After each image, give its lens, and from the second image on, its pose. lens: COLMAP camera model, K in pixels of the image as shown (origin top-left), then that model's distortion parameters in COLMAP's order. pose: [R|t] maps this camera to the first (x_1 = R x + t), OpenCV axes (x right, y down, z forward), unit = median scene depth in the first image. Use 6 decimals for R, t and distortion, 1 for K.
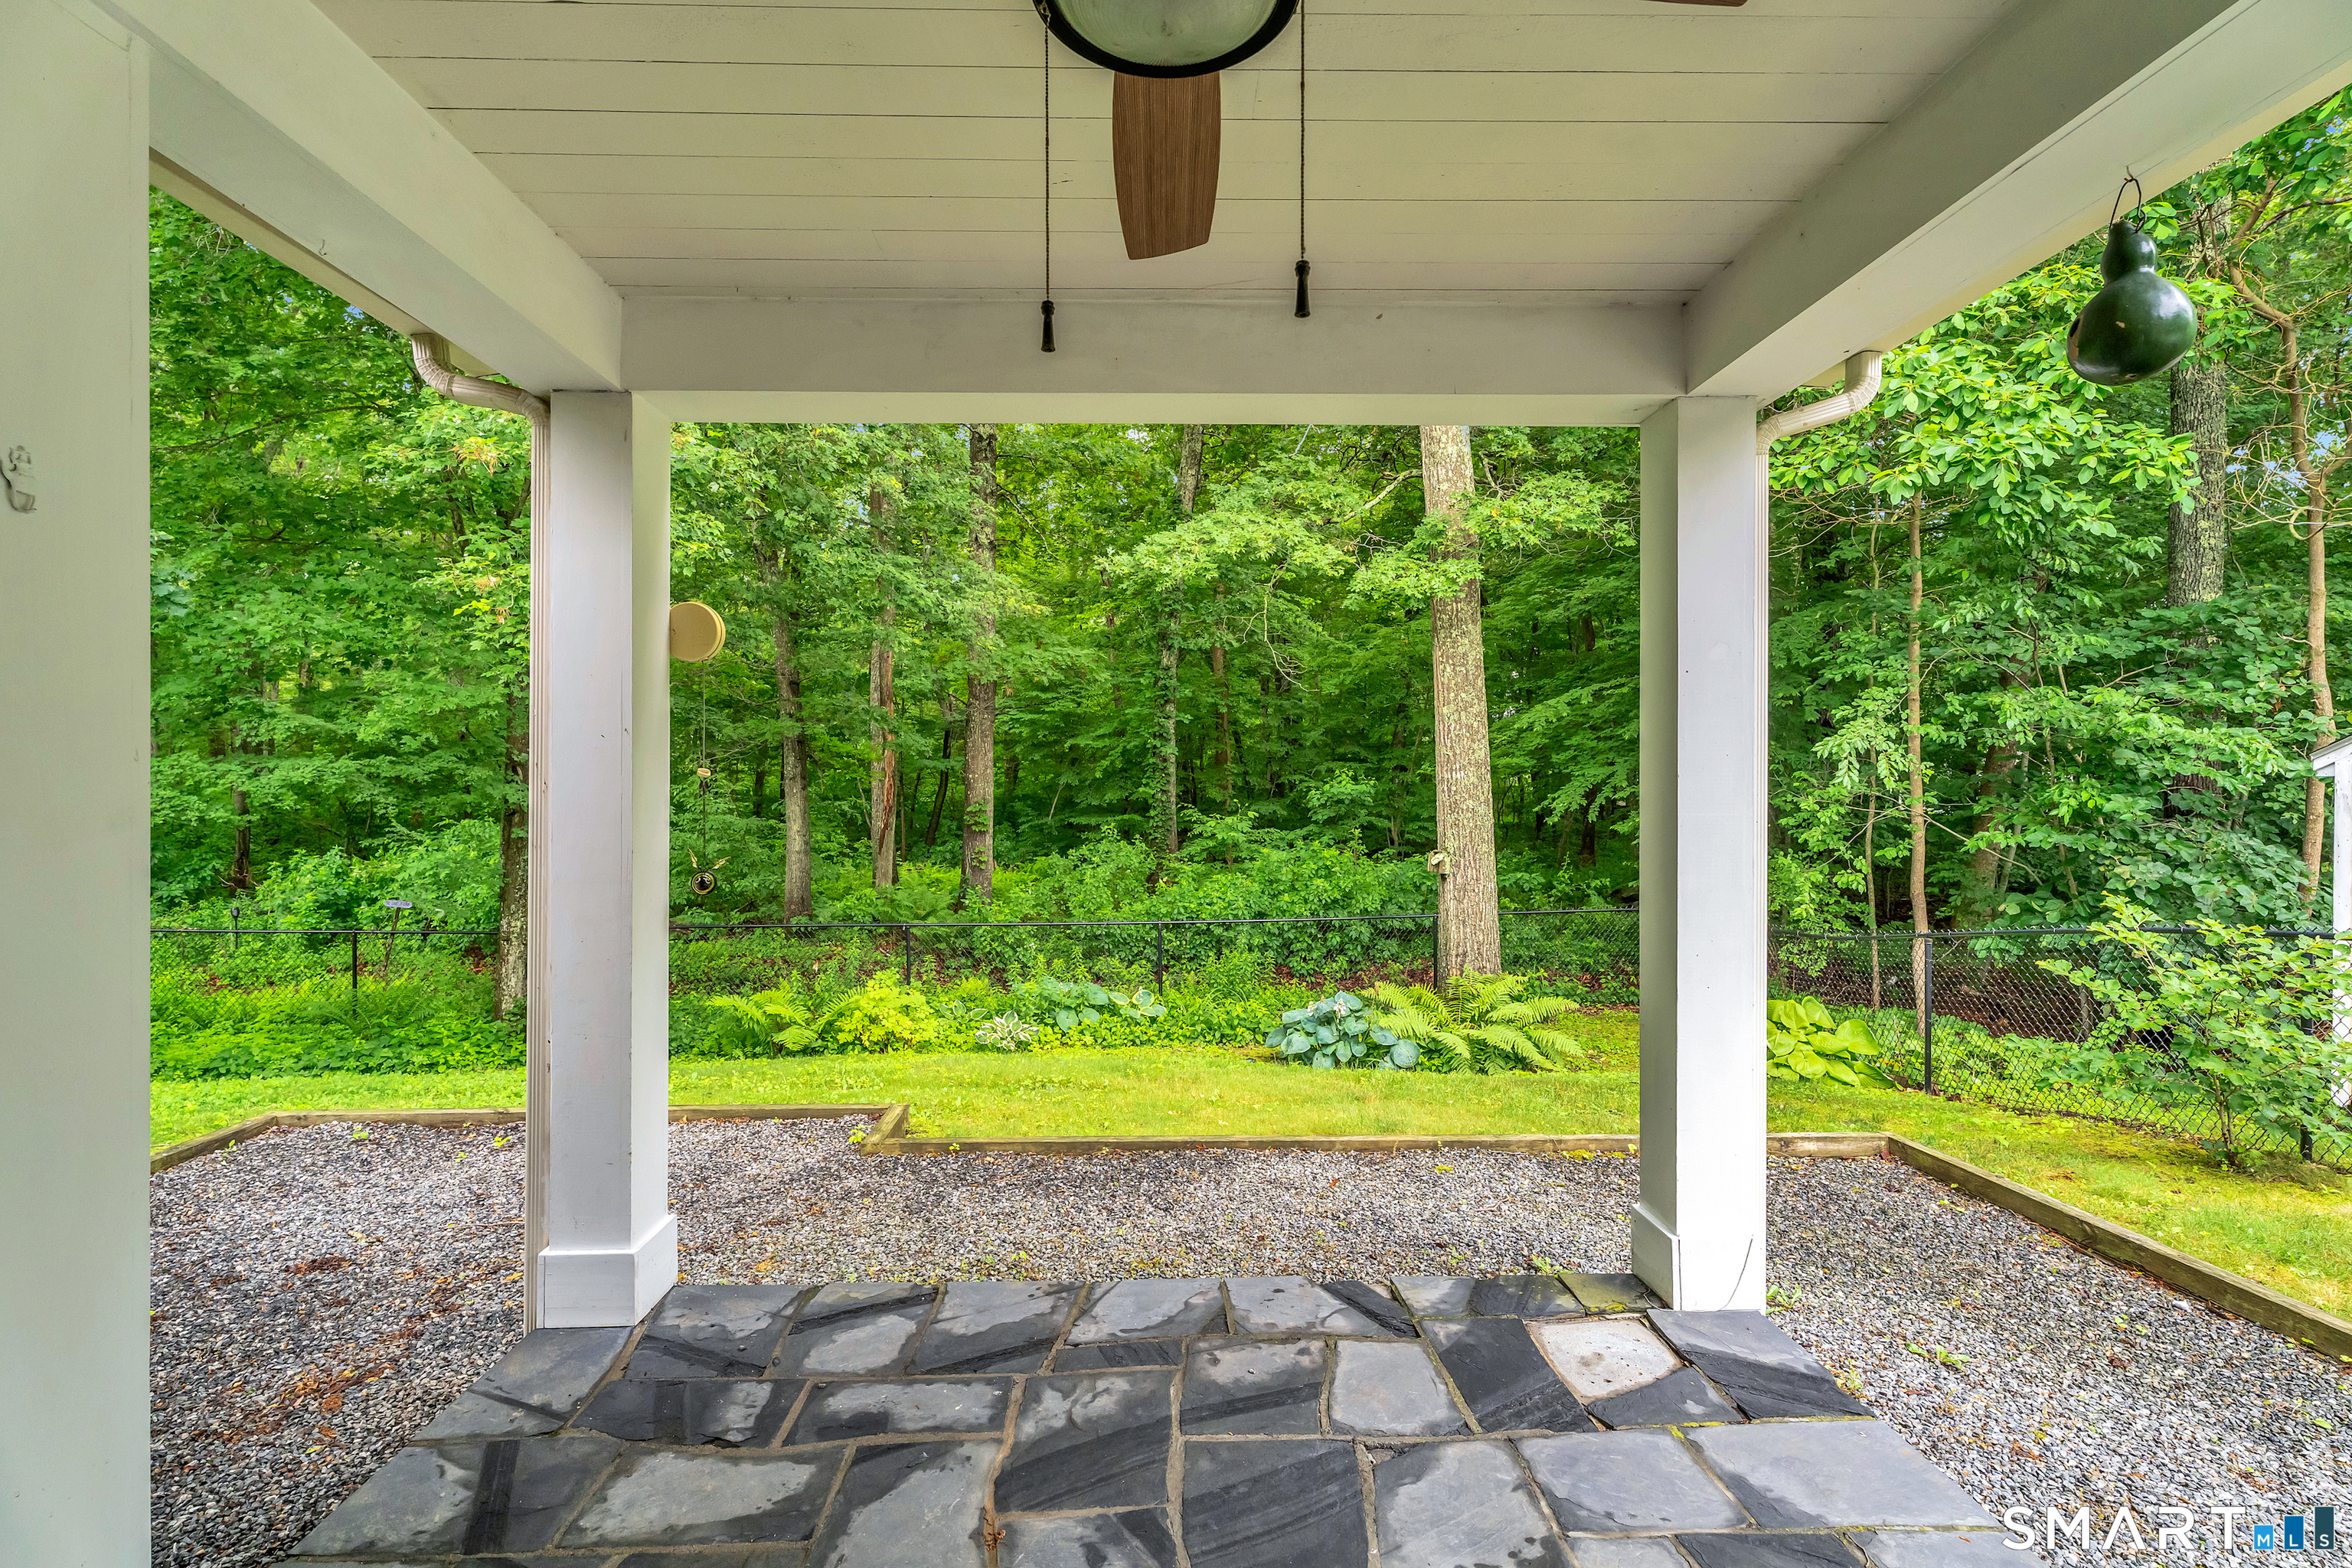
lens RADIAL K [[1056.0, 0, 1182.1], [0, 1056.0, 784.5], [0, 0, 1]] dist [-0.002065, 0.000505]
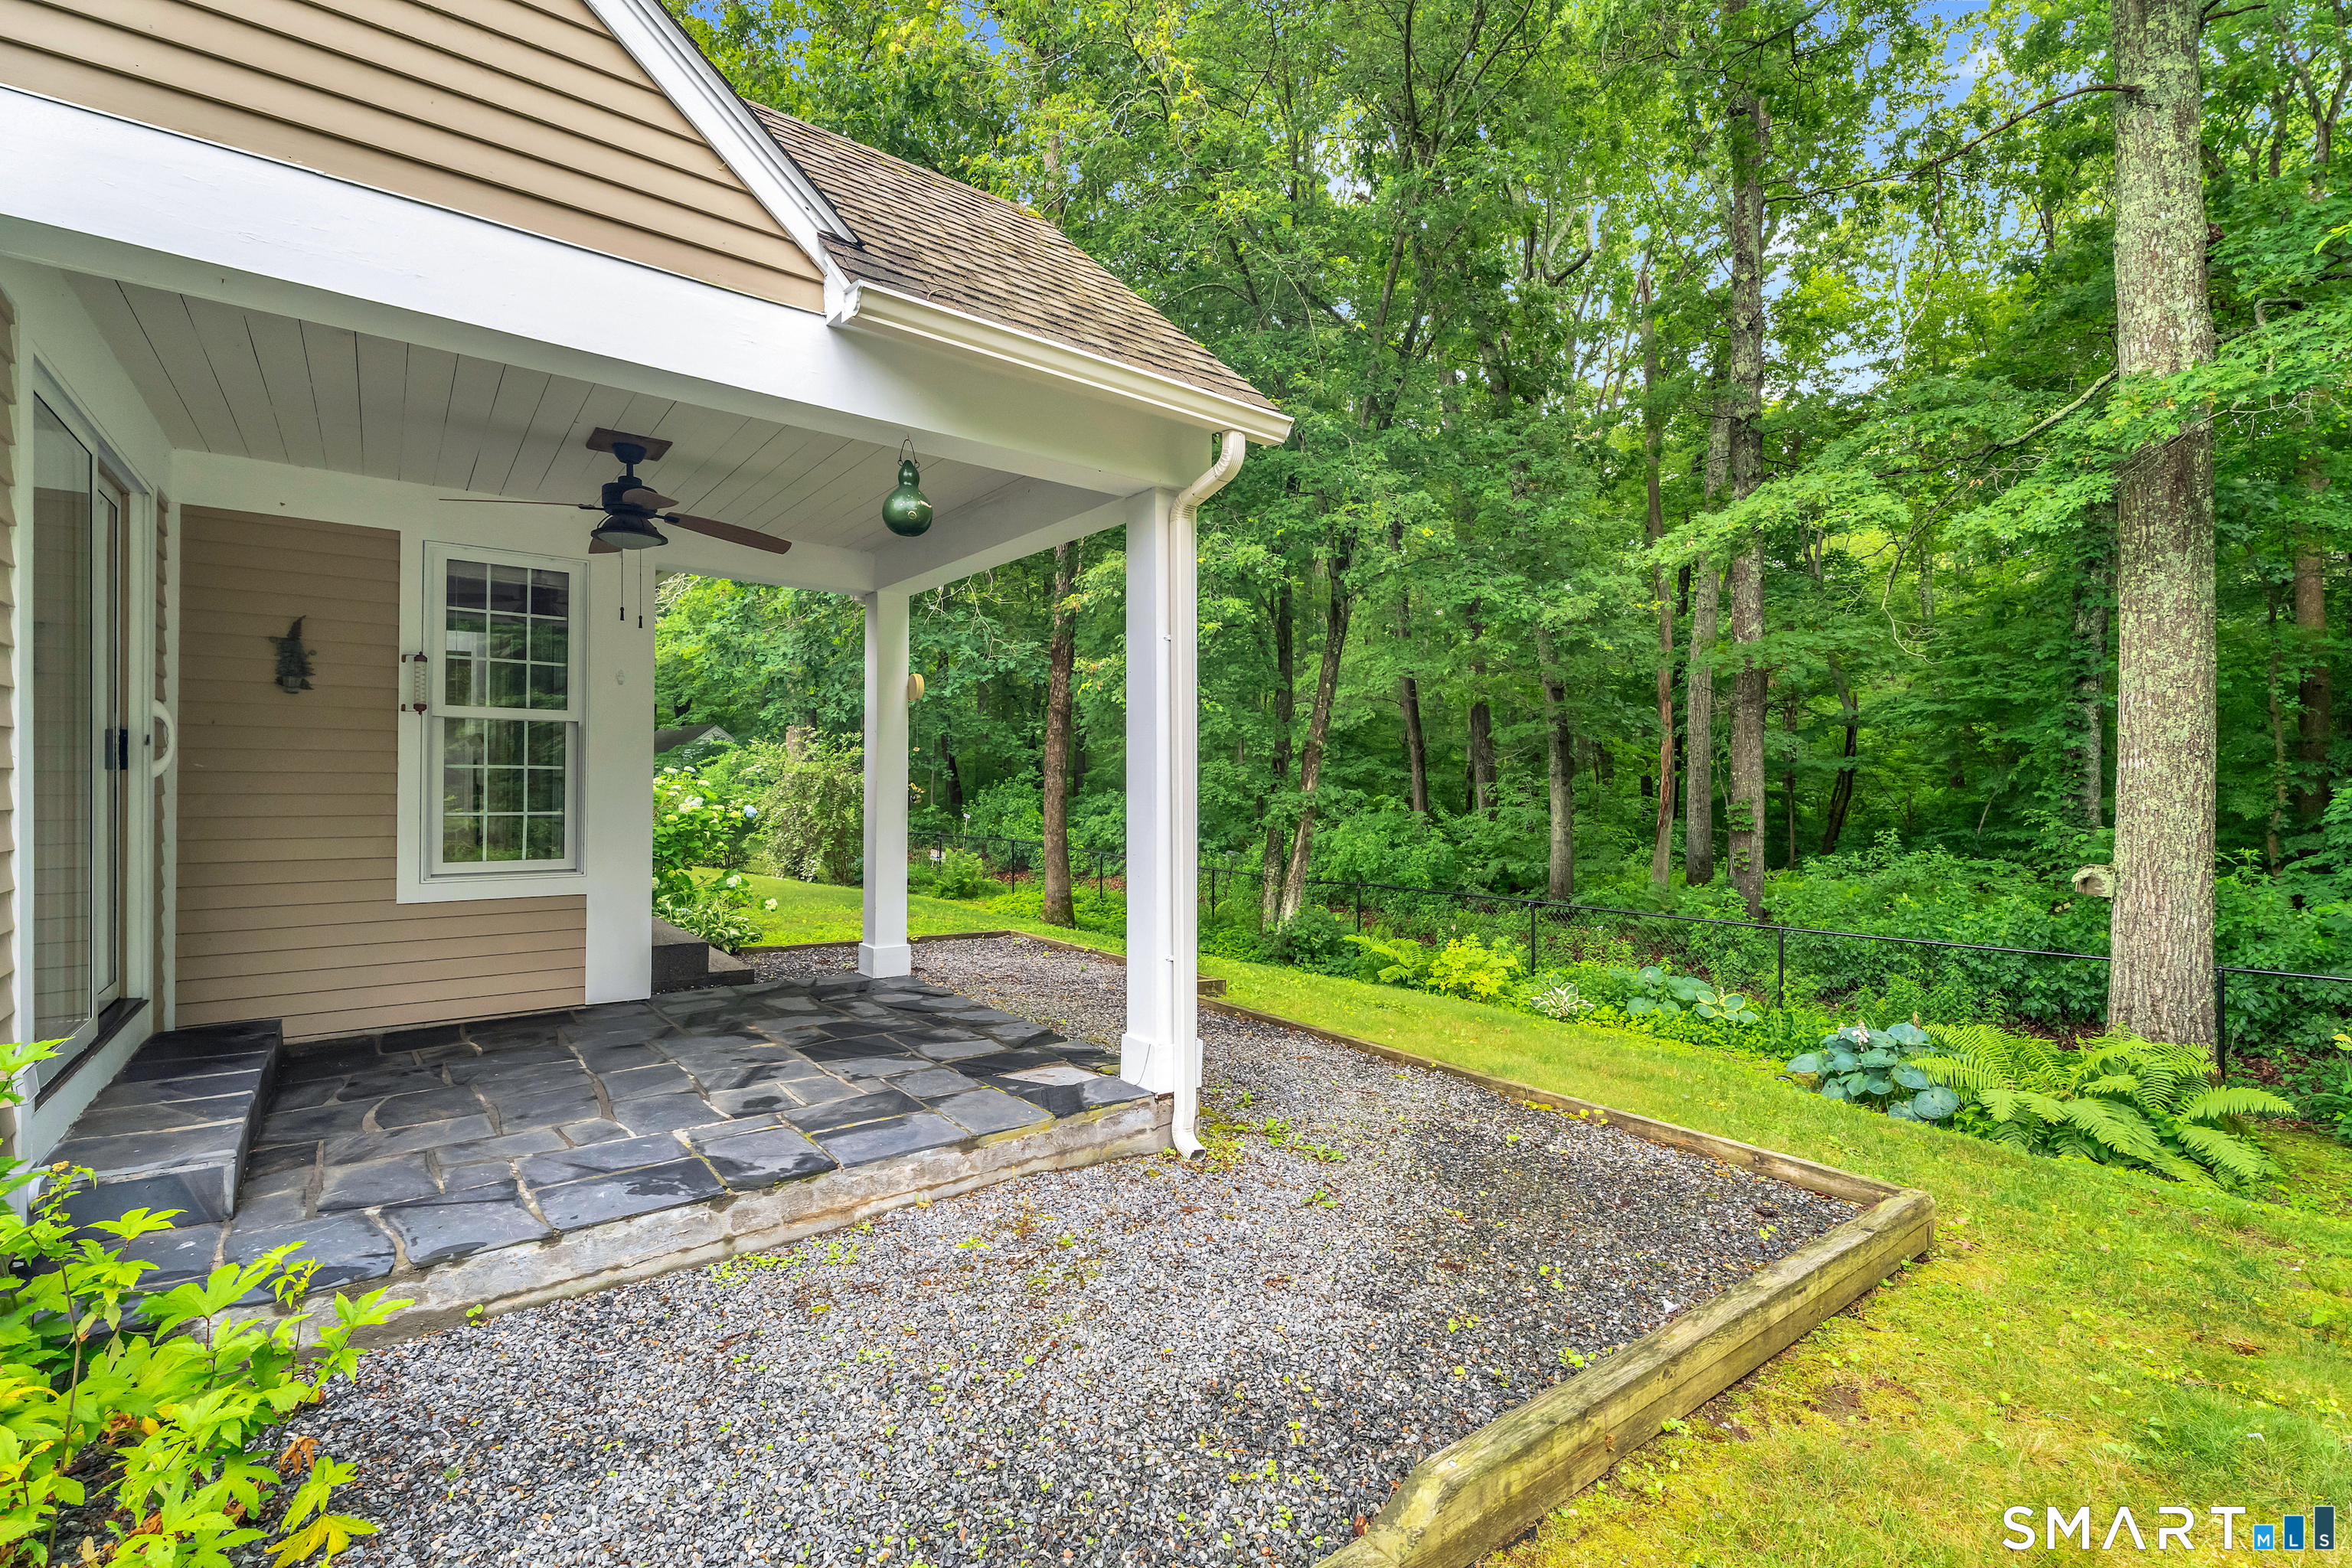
lens RADIAL K [[1056.0, 0, 1172.3], [0, 1056.0, 781.4], [0, 0, 1]] dist [-0.002065, 0.000505]
pose [[0.581942, 0.005746, -0.813210, 0.557620], [-0.013418, 0.999907, -0.002537, 0.016057], [0.813120, 0.012388, 0.581965, 0.040453]]
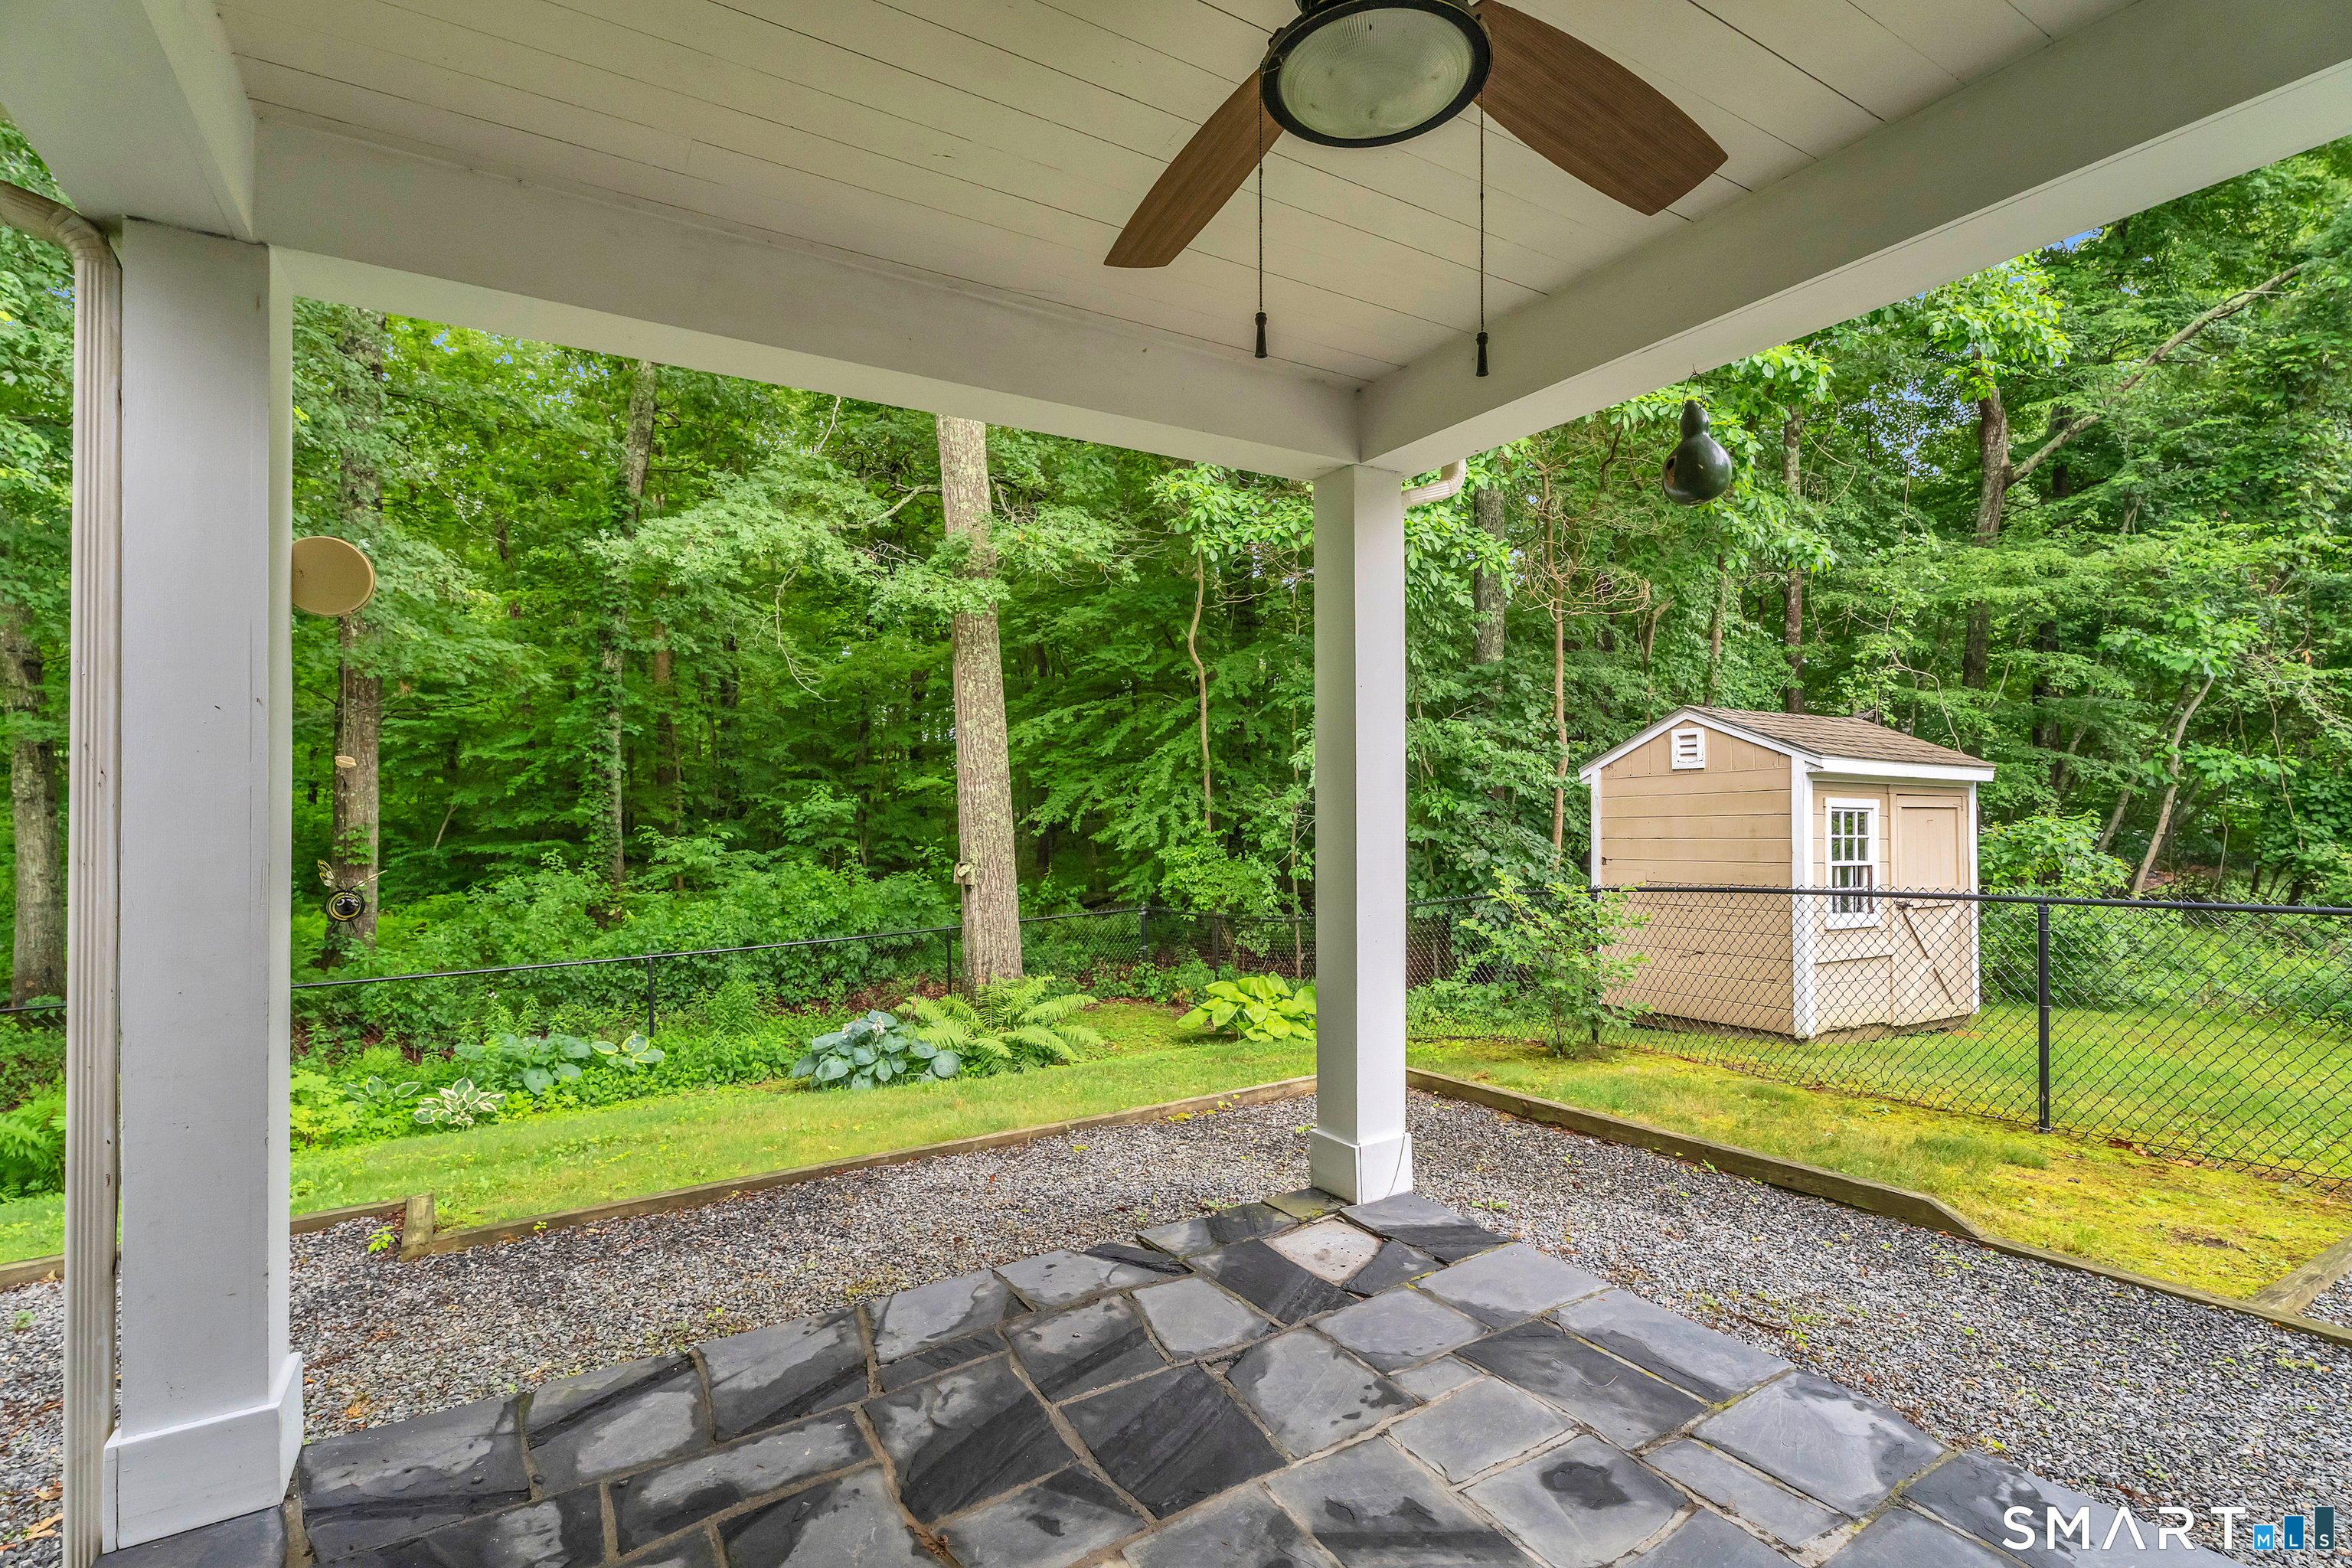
lens RADIAL K [[1056.0, 0, 1191.8], [0, 1056.0, 805.7], [0, 0, 1]] dist [-0.002065, 0.000505]
pose [[0.862518, -0.012250, 0.505878, -0.098796], [0.011823, 0.999922, 0.004055, 0.007313], [-0.505888, 0.002484, 0.862596, 0.009753]]
